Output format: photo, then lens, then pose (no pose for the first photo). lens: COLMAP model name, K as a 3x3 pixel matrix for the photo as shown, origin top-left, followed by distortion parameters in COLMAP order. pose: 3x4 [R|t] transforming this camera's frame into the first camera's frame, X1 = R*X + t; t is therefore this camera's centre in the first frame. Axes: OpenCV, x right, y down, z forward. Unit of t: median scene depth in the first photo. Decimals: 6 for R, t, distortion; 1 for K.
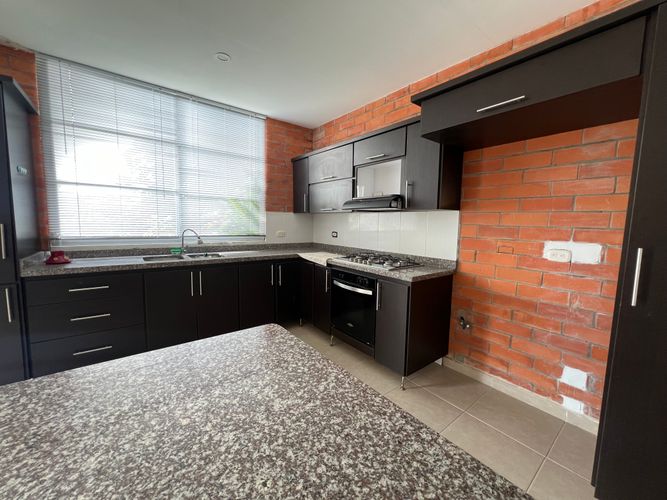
lens RADIAL K [[267.6, 0, 333.1], [0, 267.6, 249.2], [0, 0, 1]] dist [-0.002768, 0.000356]
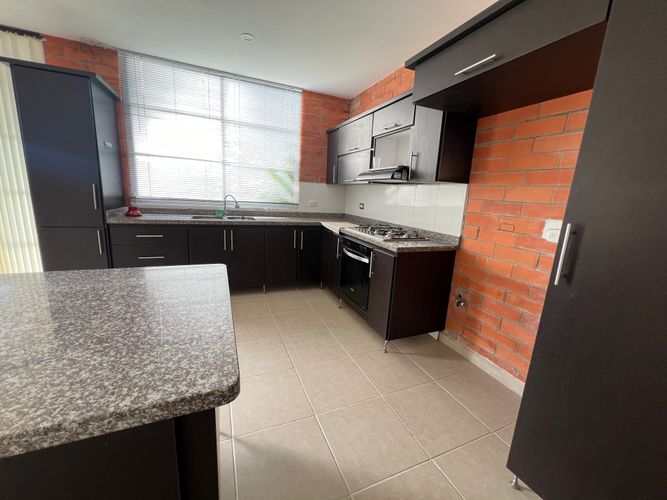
lens RADIAL K [[267.6, 0, 332.9], [0, 267.6, 249.4], [0, 0, 1]] dist [-0.002768, 0.000356]
pose [[0.964714, 0.086522, -0.248678, 0.261579], [-0.062646, 0.992770, 0.102388, 0.017860], [0.255739, -0.083196, 0.963159, -0.046341]]
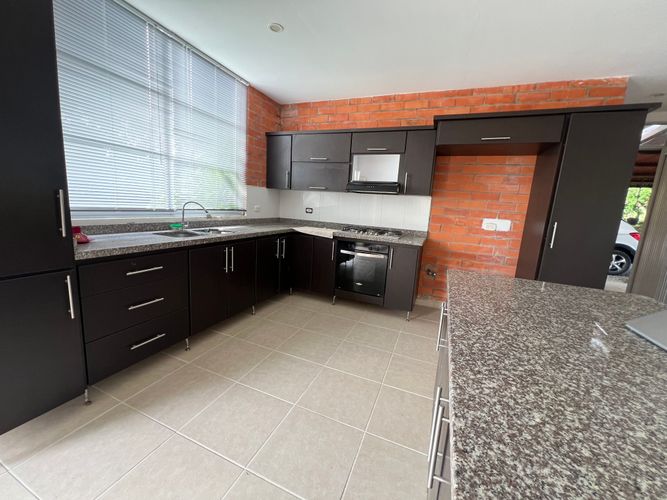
lens RADIAL K [[267.6, 0, 332.3], [0, 267.6, 248.2], [0, 0, 1]] dist [-0.002768, 0.000356]
pose [[0.871280, -0.046211, 0.488606, -0.704300], [0.002897, 0.996024, 0.089036, 0.003229], [-0.490778, -0.076160, 0.867950, -0.019105]]
